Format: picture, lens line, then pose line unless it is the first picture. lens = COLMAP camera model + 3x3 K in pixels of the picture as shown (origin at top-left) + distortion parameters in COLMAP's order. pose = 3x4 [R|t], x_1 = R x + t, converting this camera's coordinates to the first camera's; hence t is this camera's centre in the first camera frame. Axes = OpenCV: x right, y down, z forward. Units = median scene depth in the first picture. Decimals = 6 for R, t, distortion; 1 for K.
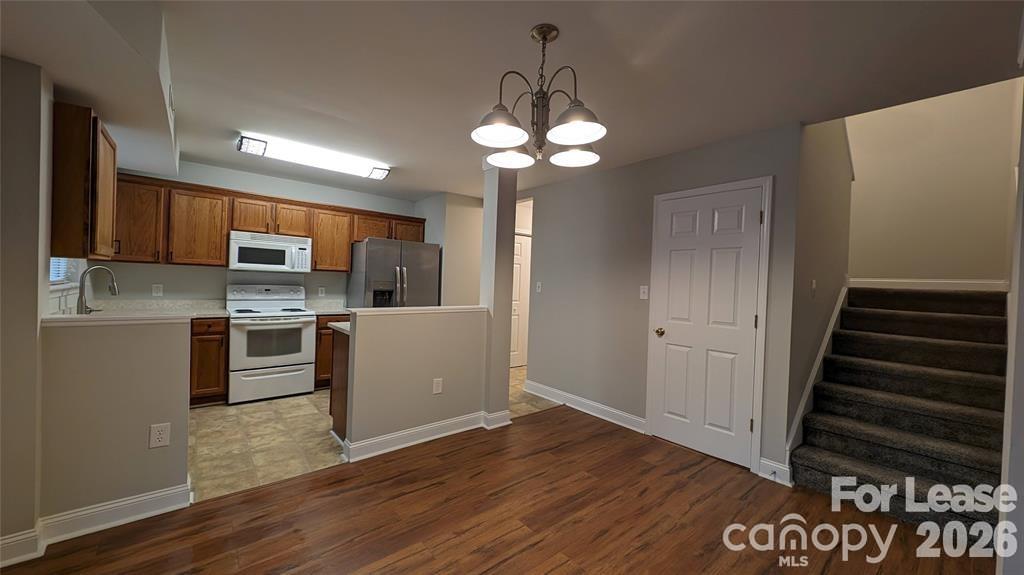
lens RADIAL K [[380.0, 0, 513.9], [0, 380.0, 287.2], [0, 0, 1]] dist [0.001049, -0.000370]
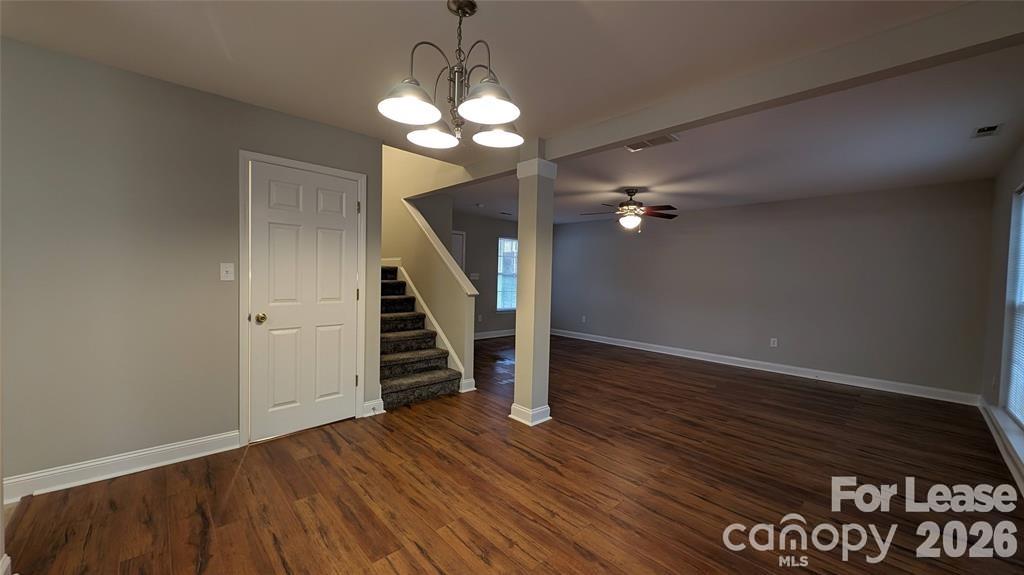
lens RADIAL K [[380.0, 0, 513.9], [0, 380.0, 287.2], [0, 0, 1]] dist [0.001049, -0.000370]
pose [[-0.059367, -0.067383, 0.995959, -0.413657], [-0.013132, 0.997686, 0.066717, -0.012735], [-0.998150, -0.009118, -0.060114, 0.411378]]
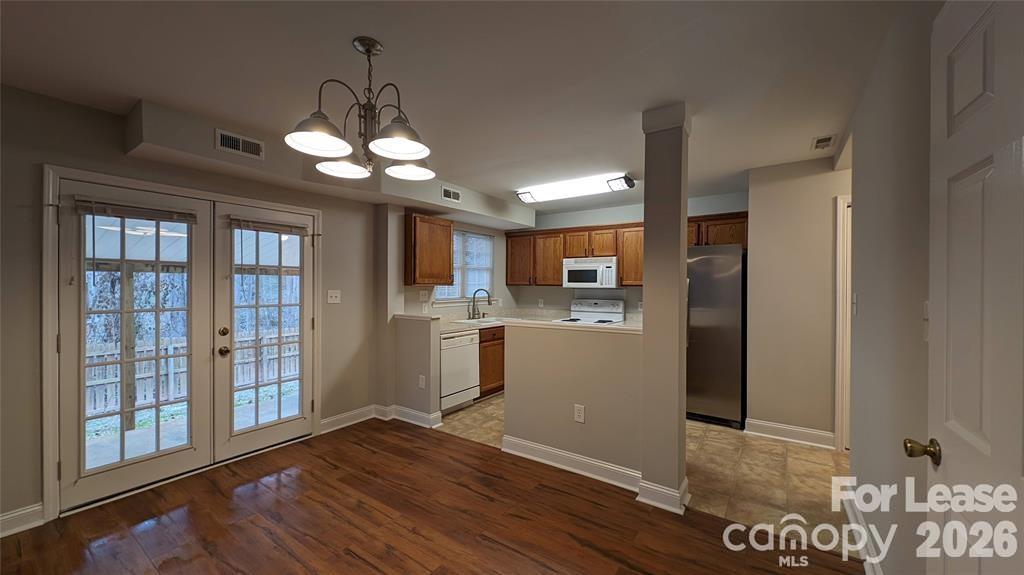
lens RADIAL K [[380.0, 0, 513.9], [0, 380.0, 287.2], [0, 0, 1]] dist [0.001049, -0.000370]
pose [[0.264208, -0.030827, -0.963973, 0.502533], [-0.008983, 0.999367, -0.034421, -0.001486], [0.964424, 0.017754, 0.263763, 0.499329]]
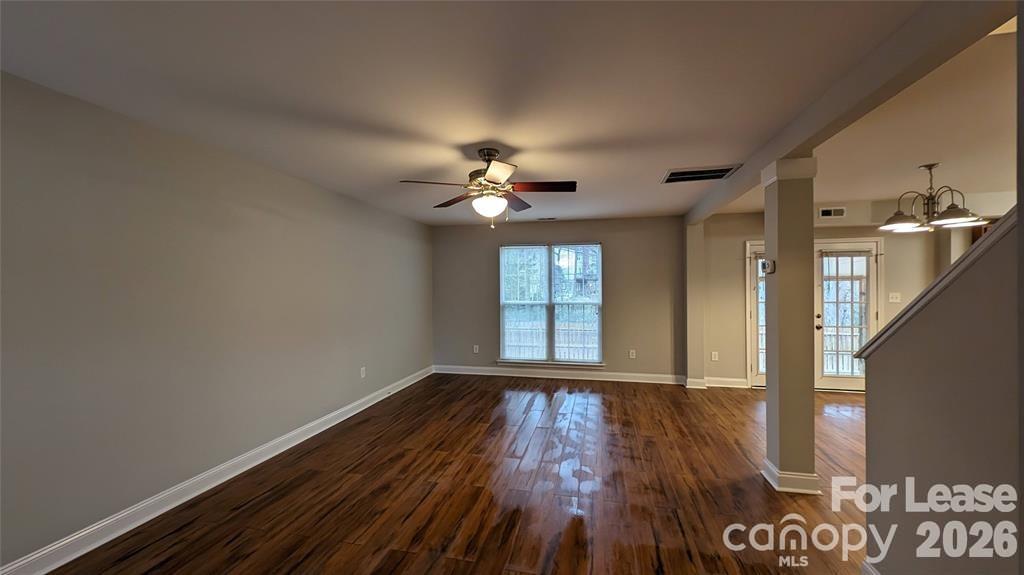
lens RADIAL K [[381.2, 0, 512.0], [0, 381.2, 284.1], [0, 0, 1]] dist [0.001287, -0.000162]
pose [[-0.797698, -0.035949, -0.601985, 1.288428], [-0.031654, 0.999342, -0.017732, 0.011358], [0.602226, 0.004910, -0.798311, 0.567890]]
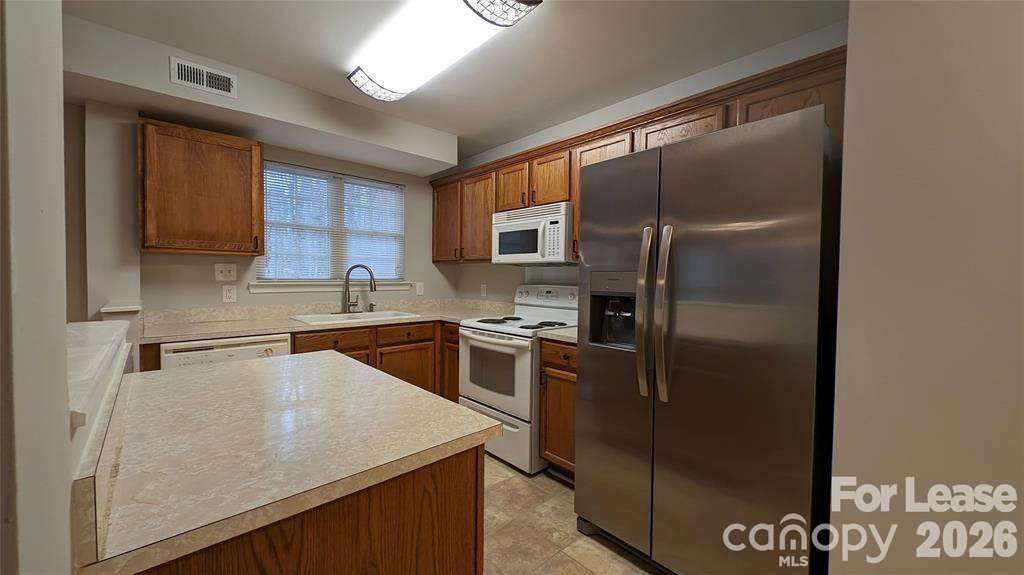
lens RADIAL K [[380.0, 0, 513.9], [0, 380.0, 287.2], [0, 0, 1]] dist [0.001049, -0.000370]
pose [[0.057571, -0.007364, -0.998314, 0.029613], [-0.023985, 0.999674, -0.008758, 0.006770], [0.998053, 0.024449, 0.057375, 1.031100]]
